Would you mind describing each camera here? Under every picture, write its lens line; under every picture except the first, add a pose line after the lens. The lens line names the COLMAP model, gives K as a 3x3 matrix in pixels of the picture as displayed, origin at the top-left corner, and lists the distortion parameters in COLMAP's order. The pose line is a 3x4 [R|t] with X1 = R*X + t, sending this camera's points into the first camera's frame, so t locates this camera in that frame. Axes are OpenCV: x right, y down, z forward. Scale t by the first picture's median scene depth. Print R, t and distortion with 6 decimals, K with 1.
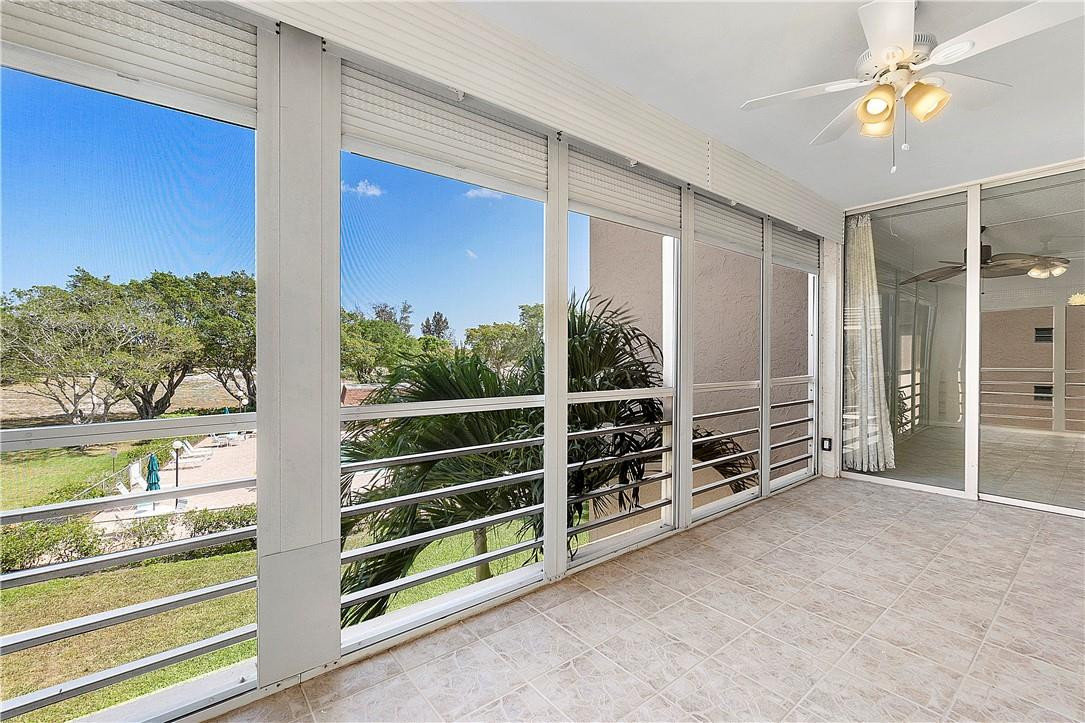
lens RADIAL K [[471.2, 0, 533.6], [0, 471.2, 358.8], [0, 0, 1]] dist [-0.001297, -0.000207]
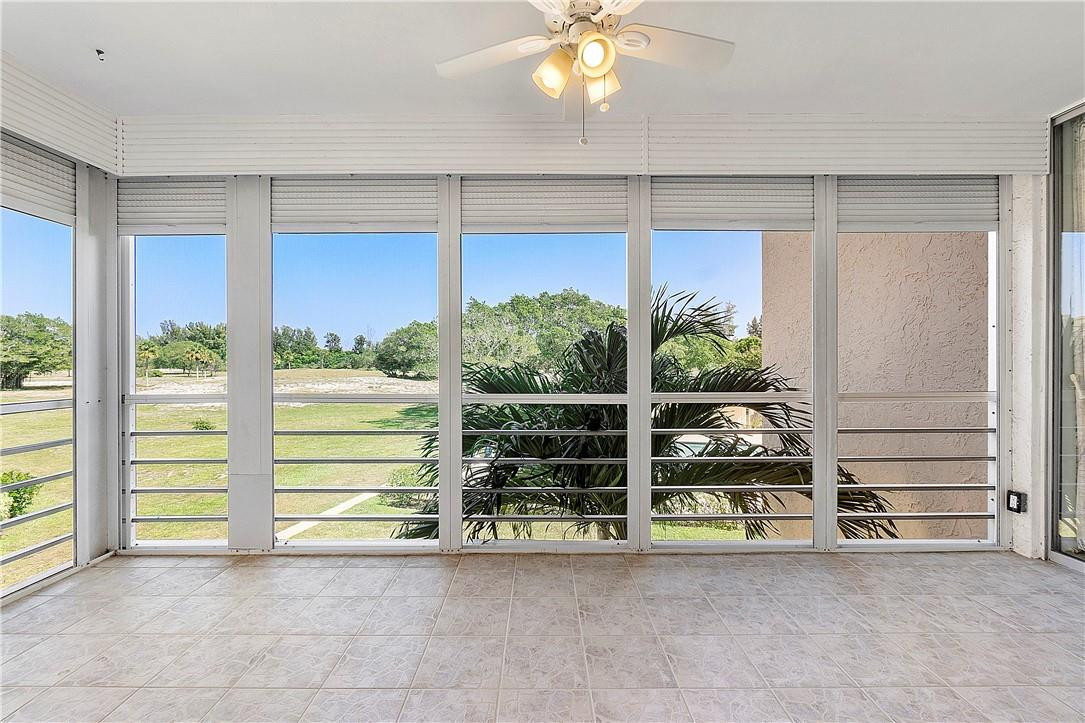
lens RADIAL K [[471.2, 0, 533.6], [0, 471.2, 358.8], [0, 0, 1]] dist [-0.001297, -0.000207]
pose [[0.779382, -0.002043, -0.626546, 0.515899], [-0.002248, 0.999979, -0.006057, 0.000140], [0.626545, 0.006129, 0.779361, 0.124958]]
